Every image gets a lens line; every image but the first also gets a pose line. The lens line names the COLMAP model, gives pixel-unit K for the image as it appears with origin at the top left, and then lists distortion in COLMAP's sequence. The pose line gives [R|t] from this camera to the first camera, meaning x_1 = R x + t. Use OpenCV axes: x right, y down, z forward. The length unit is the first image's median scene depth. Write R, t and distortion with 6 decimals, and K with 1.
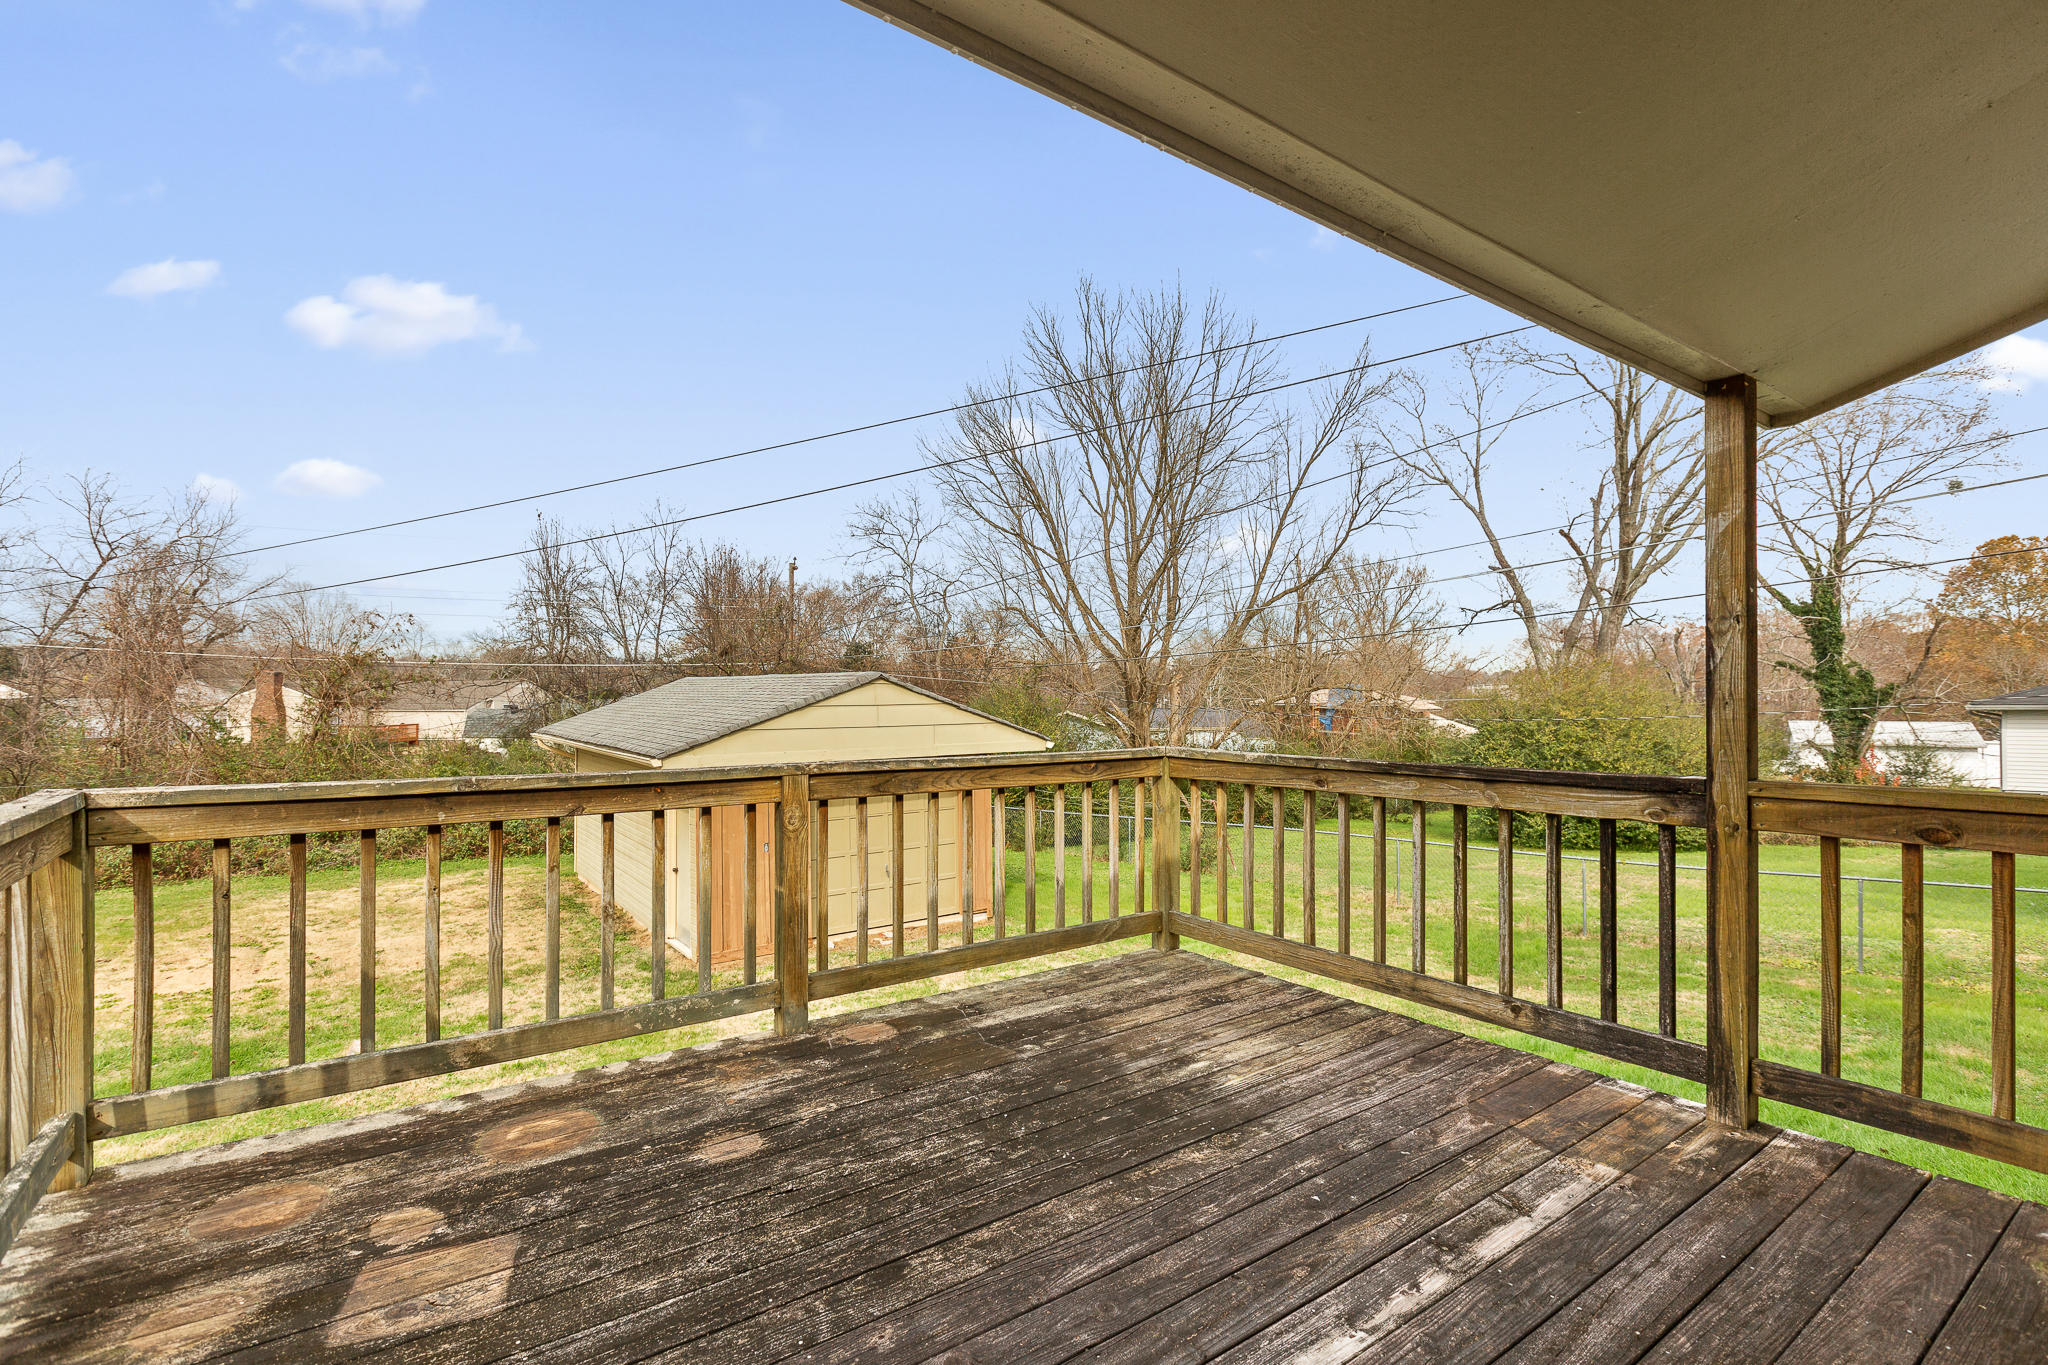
lens RADIAL K [[932.3, 0, 1011.5], [0, 932.3, 687.2], [0, 0, 1]] dist [0.001291, -0.000663]
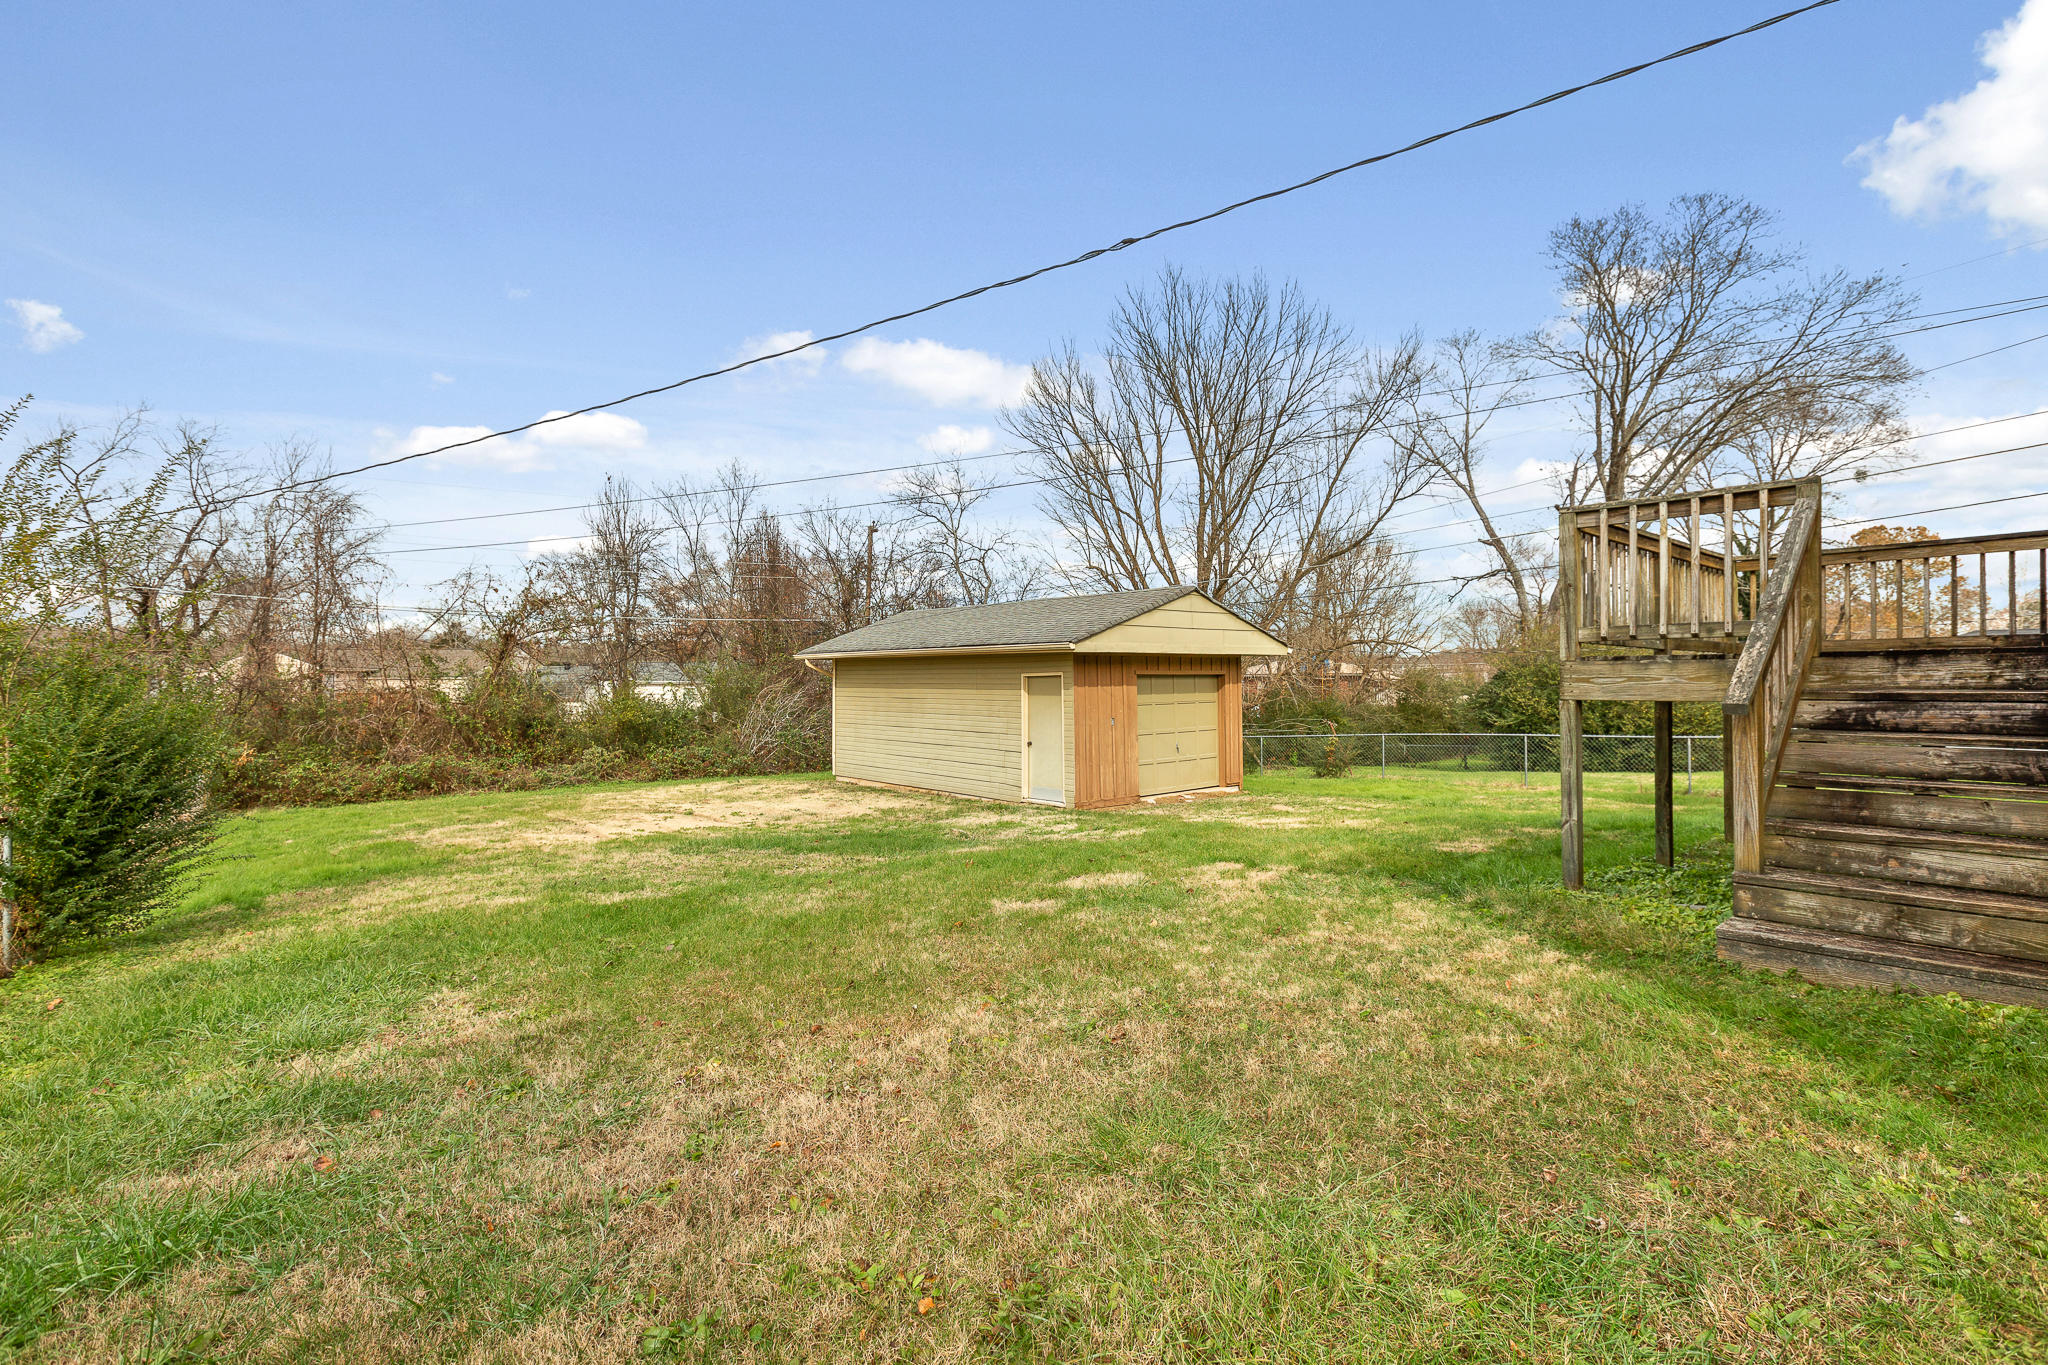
lens RADIAL K [[932.3, 0, 1030.4], [0, 932.3, 686.4], [0, 0, 1]] dist [0.001291, -0.000663]
pose [[0.995985, -0.002258, 0.089488, -0.124297], [0.000603, 0.999829, 0.018509, 0.025368], [-0.089514, -0.018381, 0.995816, -0.066404]]
